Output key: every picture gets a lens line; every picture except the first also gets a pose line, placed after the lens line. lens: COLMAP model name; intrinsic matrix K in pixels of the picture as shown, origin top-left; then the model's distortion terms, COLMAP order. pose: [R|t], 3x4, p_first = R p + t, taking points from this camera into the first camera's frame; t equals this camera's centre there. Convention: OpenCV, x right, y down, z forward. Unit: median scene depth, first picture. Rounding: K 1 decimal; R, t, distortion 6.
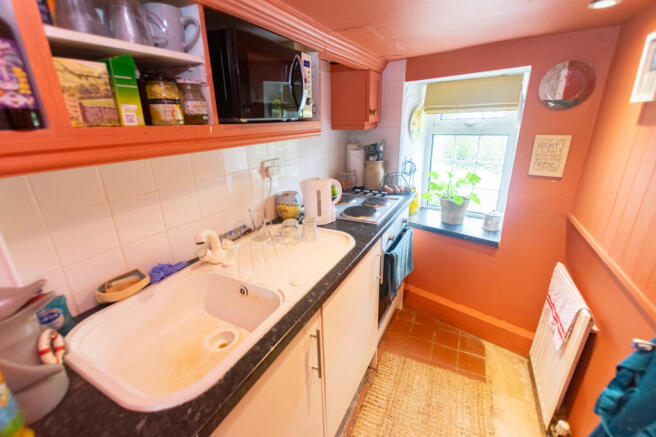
lens RADIAL K [[290.0, 0, 328.0], [0, 290.0, 218.5], [0, 0, 1]] dist [0.001036, 0.000127]
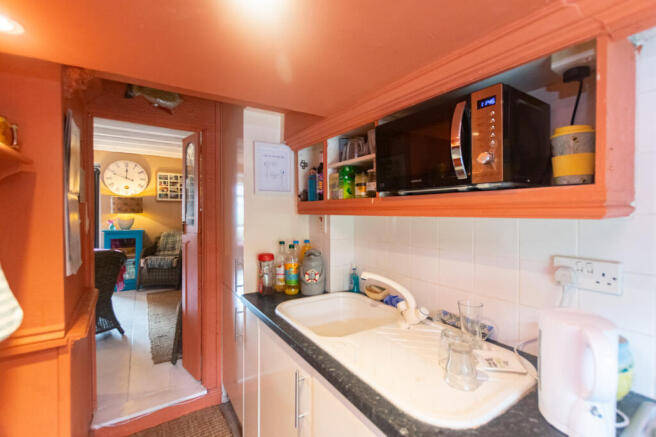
lens RADIAL K [[290.0, 0, 328.0], [0, 290.0, 218.5], [0, 0, 1]] dist [0.001036, 0.000127]
pose [[-0.502458, 0.043968, -0.863483, 0.914718], [-0.268740, 0.941295, 0.204310, -0.466035], [0.821775, 0.334710, -0.461145, 1.535317]]
